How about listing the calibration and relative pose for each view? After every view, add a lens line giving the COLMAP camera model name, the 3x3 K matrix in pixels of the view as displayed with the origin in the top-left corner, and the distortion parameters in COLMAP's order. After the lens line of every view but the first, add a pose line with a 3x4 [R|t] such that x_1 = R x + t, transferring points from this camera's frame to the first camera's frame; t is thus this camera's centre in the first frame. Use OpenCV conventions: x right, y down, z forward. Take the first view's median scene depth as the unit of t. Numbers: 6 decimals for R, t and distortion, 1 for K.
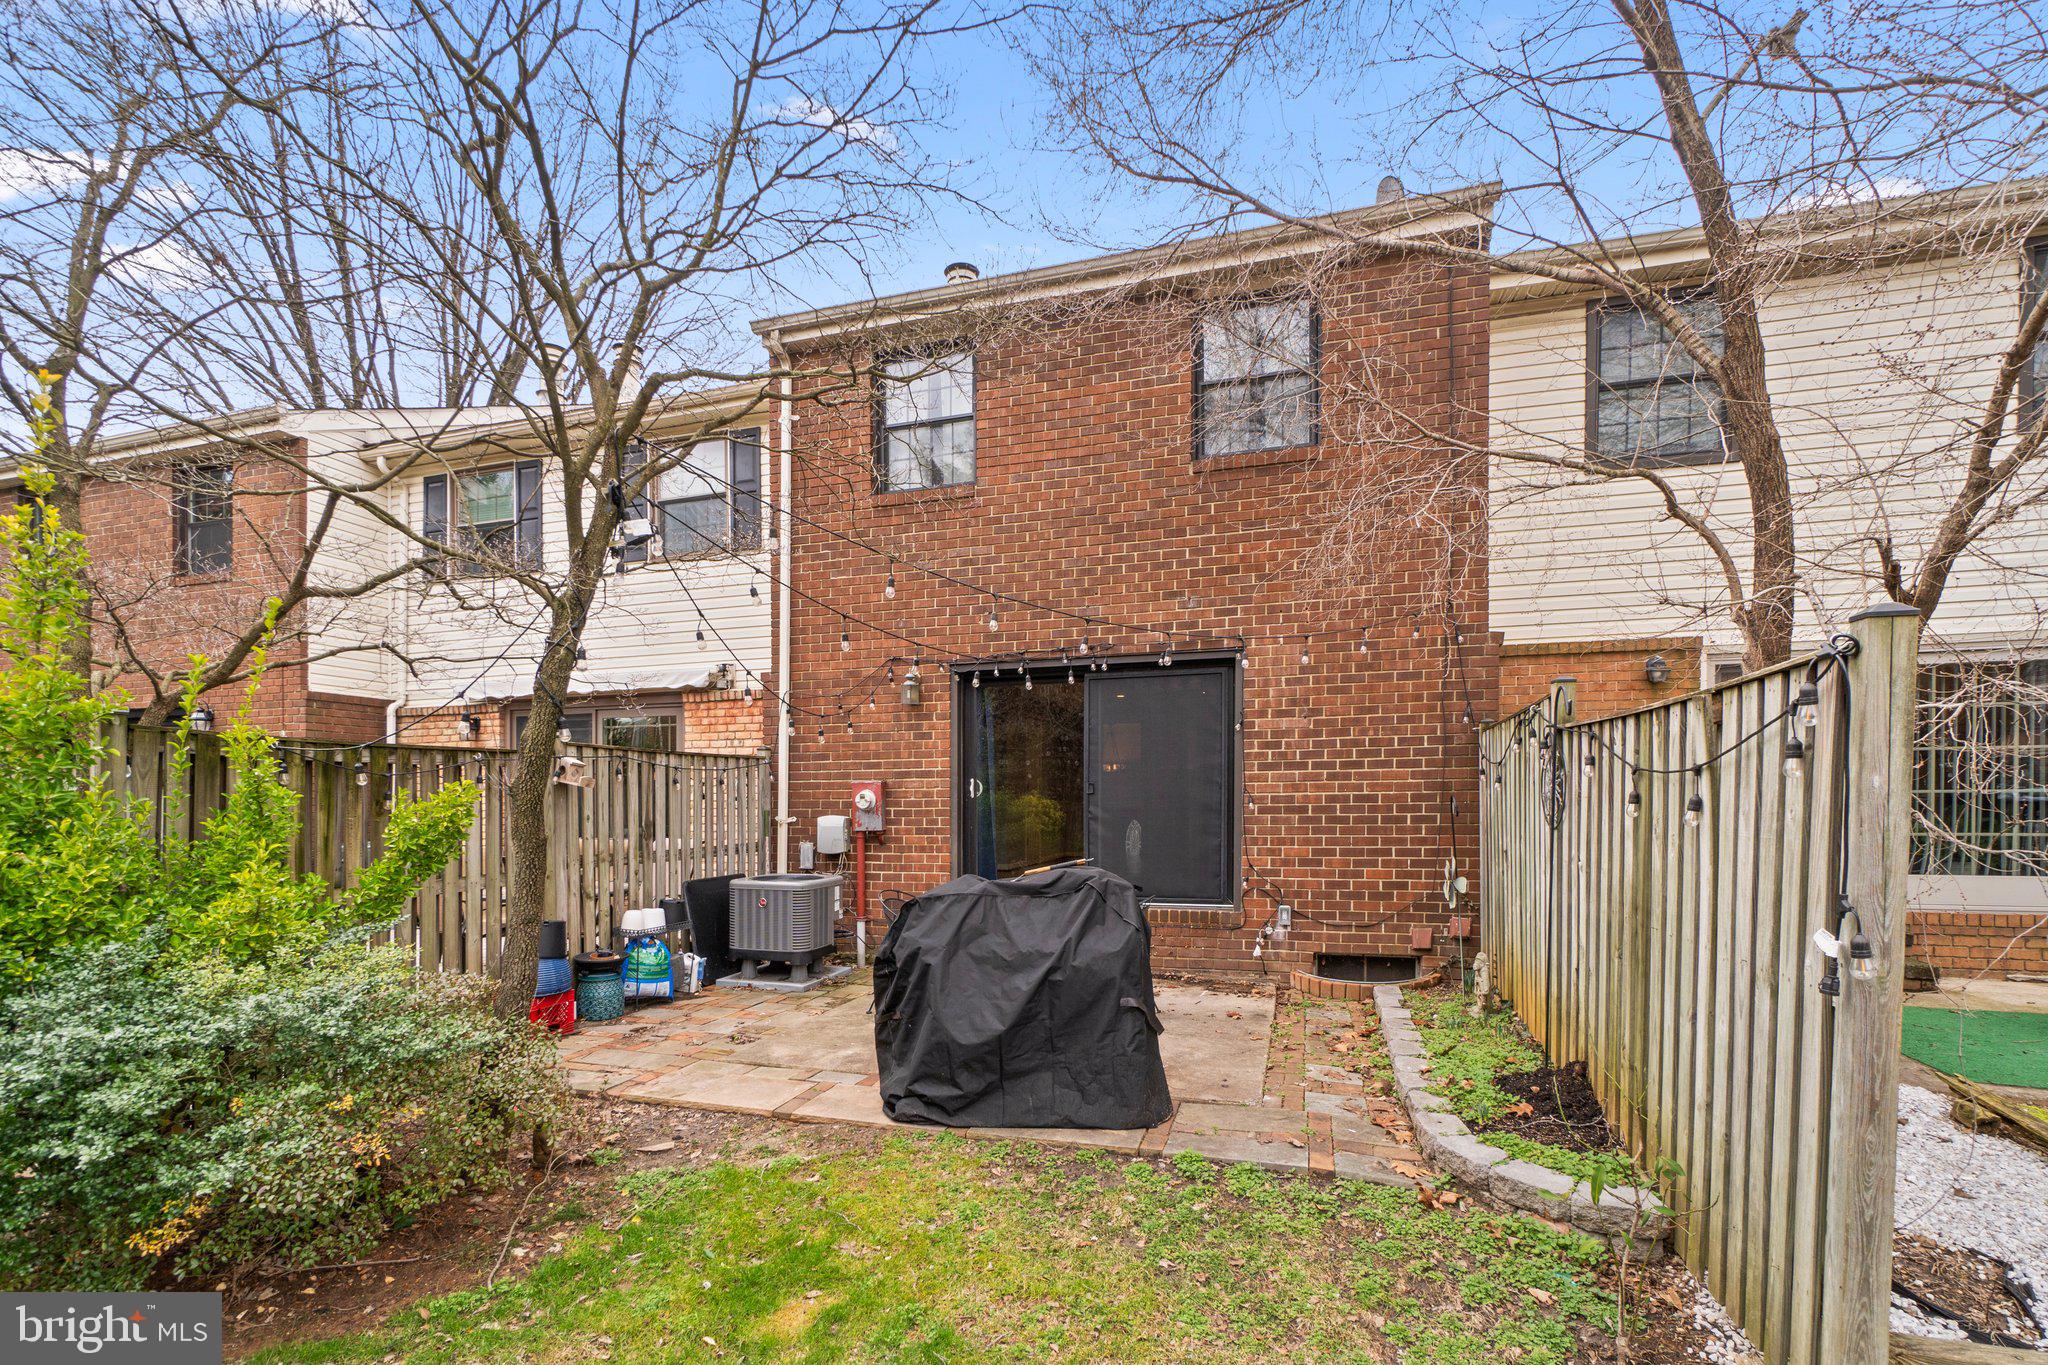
lens RADIAL K [[889.7, 0, 914.6], [0, 889.7, 818.3], [0, 0, 1]] dist [-0.001335, -0.000595]
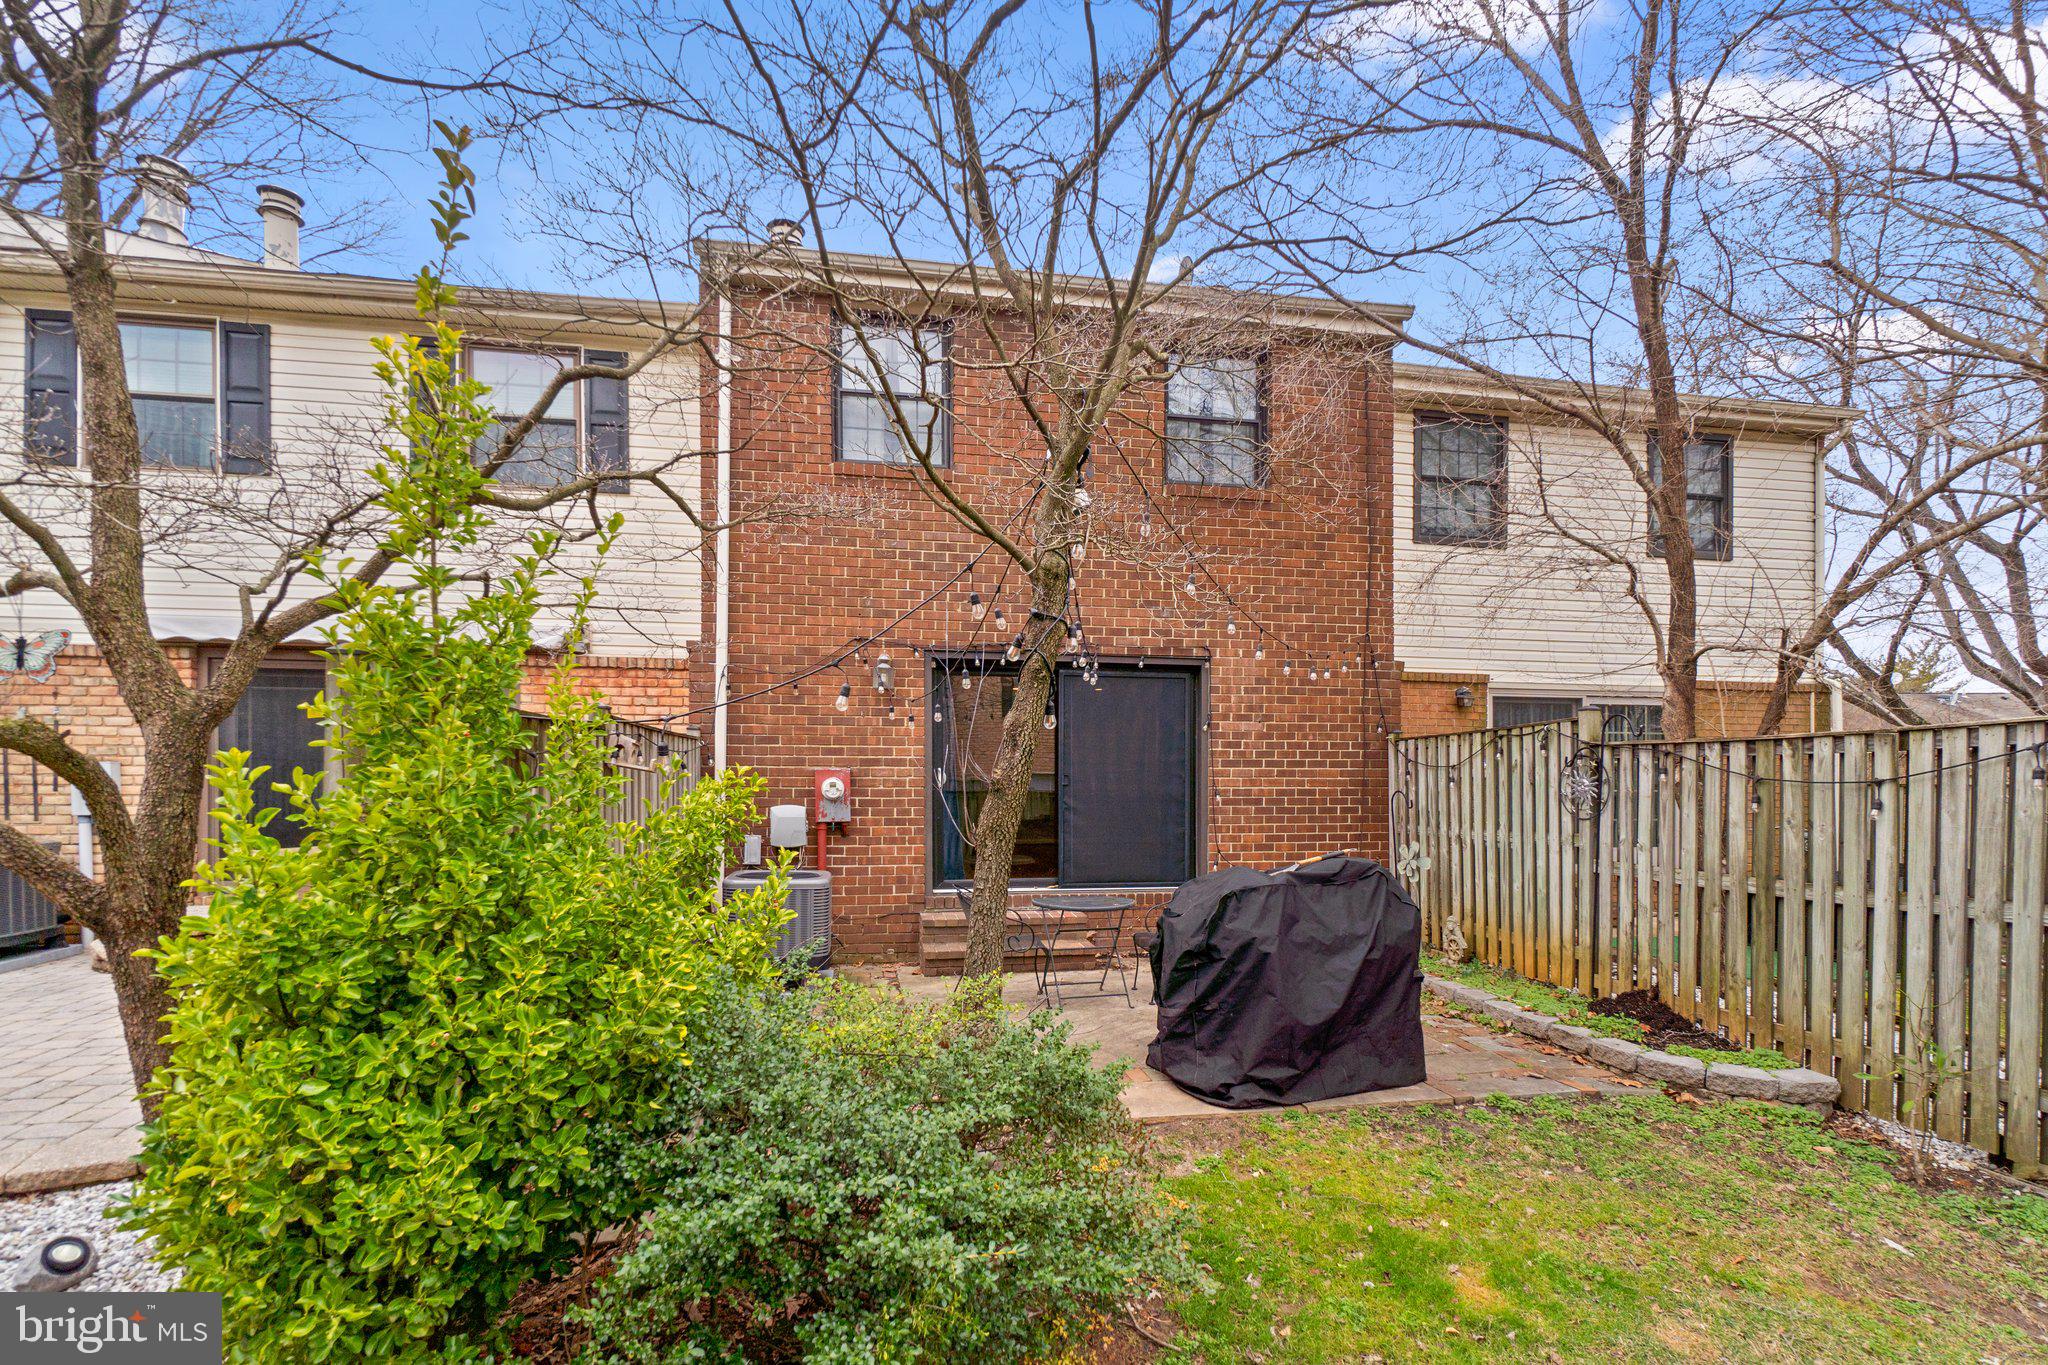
lens RADIAL K [[889.7, 0, 1029.7], [0, 889.7, 802.5], [0, 0, 1]] dist [-0.001335, -0.000595]
pose [[0.894971, 0.001290, 0.446122, -0.368512], [-0.000433, 0.999998, -0.002025, -0.005565], [-0.446123, 0.001619, 0.894970, 0.102575]]
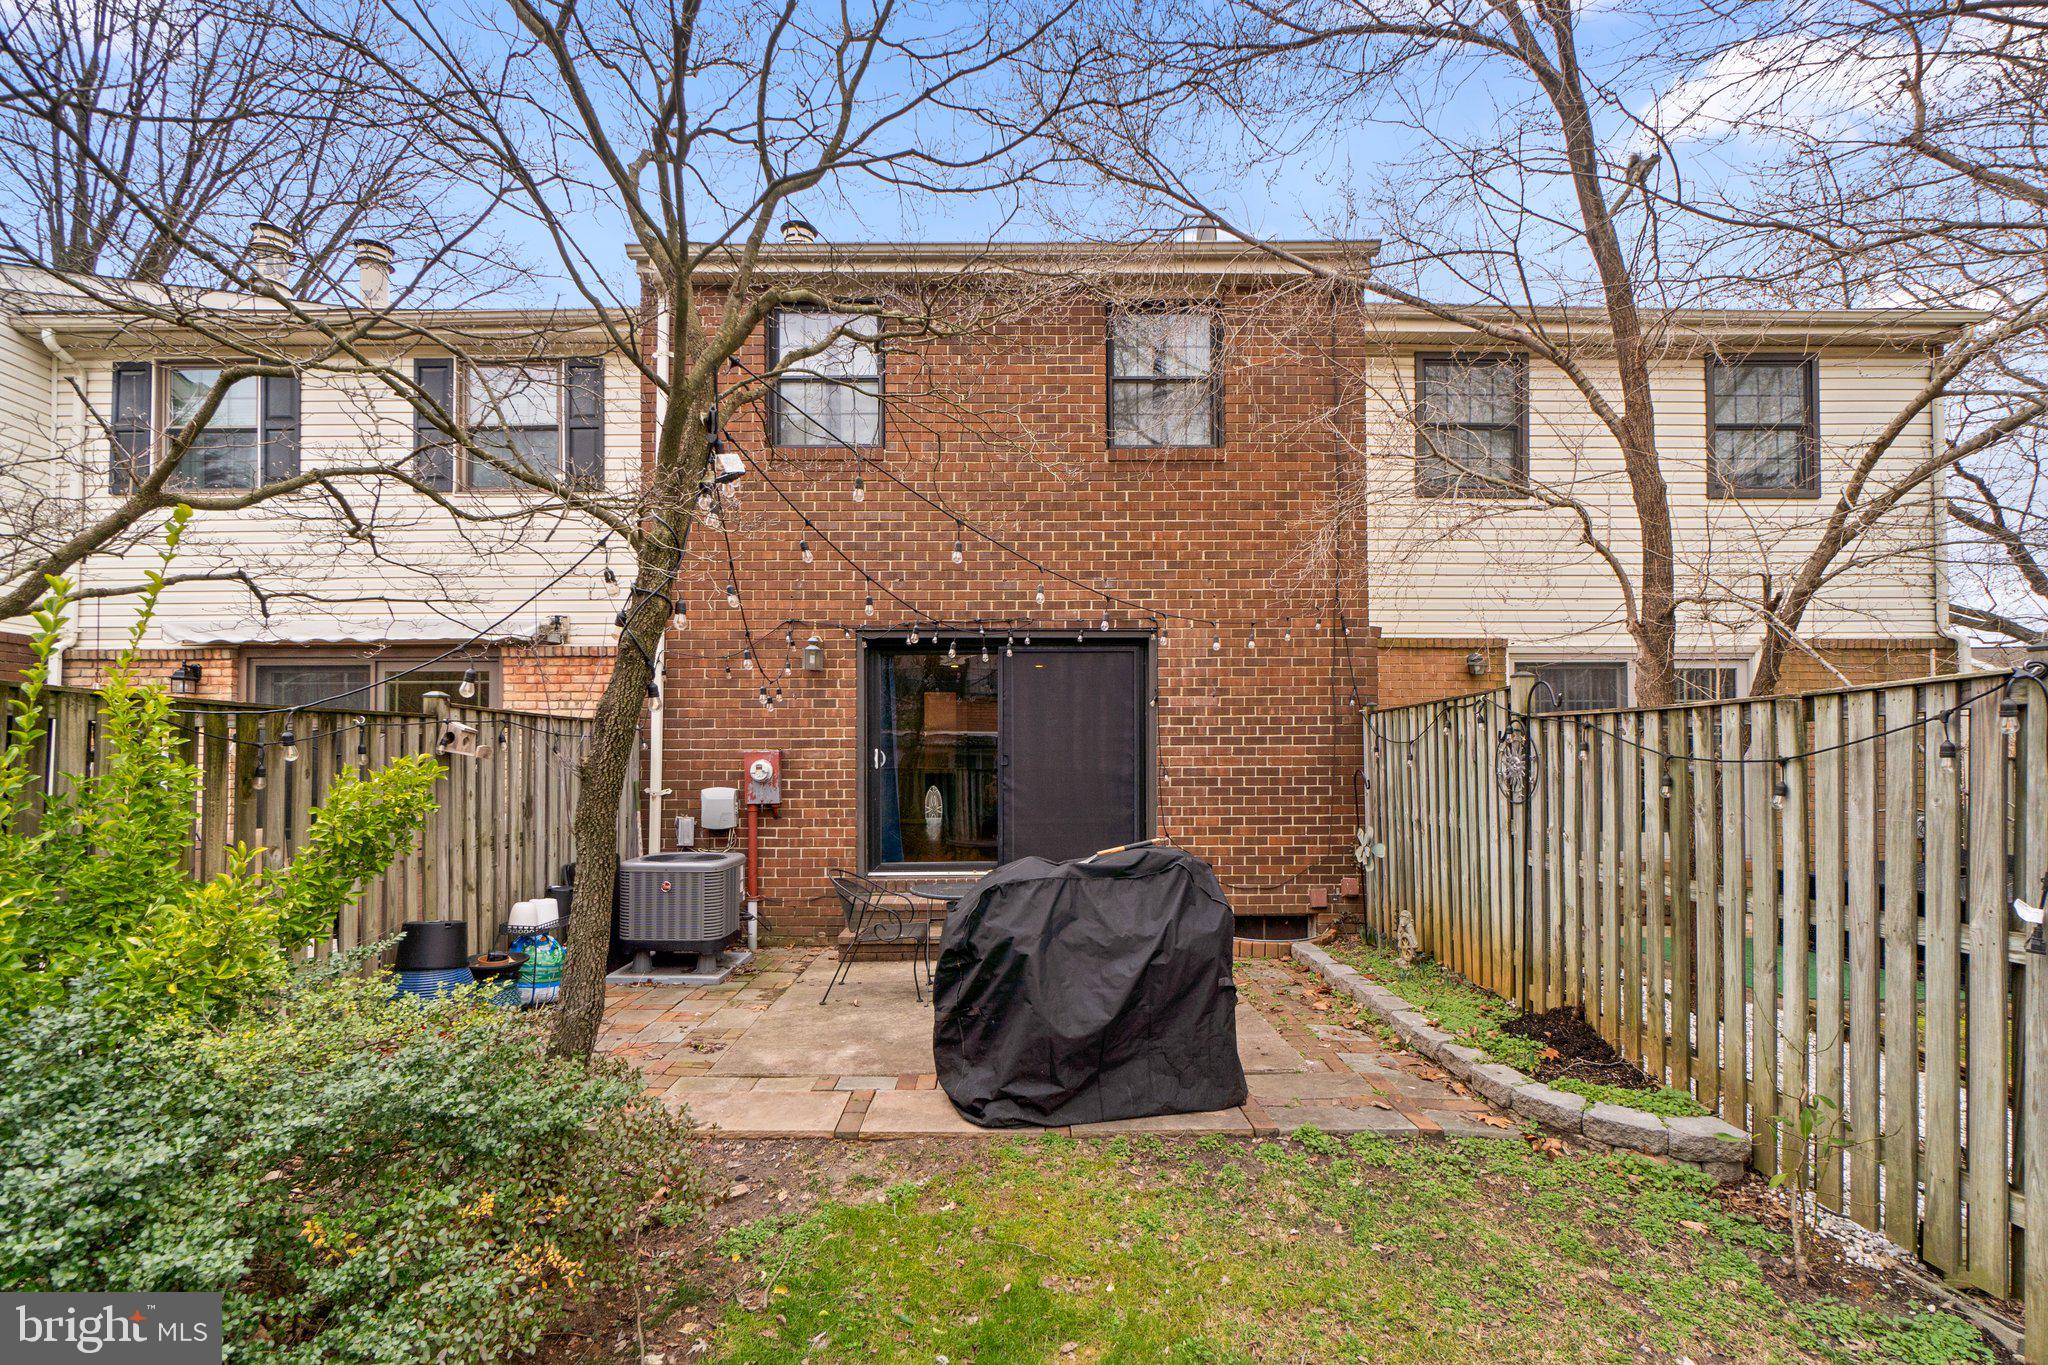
lens RADIAL K [[889.7, 0, 948.9], [0, 889.7, 758.7], [0, 0, 1]] dist [-0.001335, -0.000595]
pose [[0.954599, 0.004827, 0.297854, -0.186901], [0.003257, 0.999640, -0.026636, -0.010056], [-0.297875, 0.026397, 0.954240, 0.067114]]
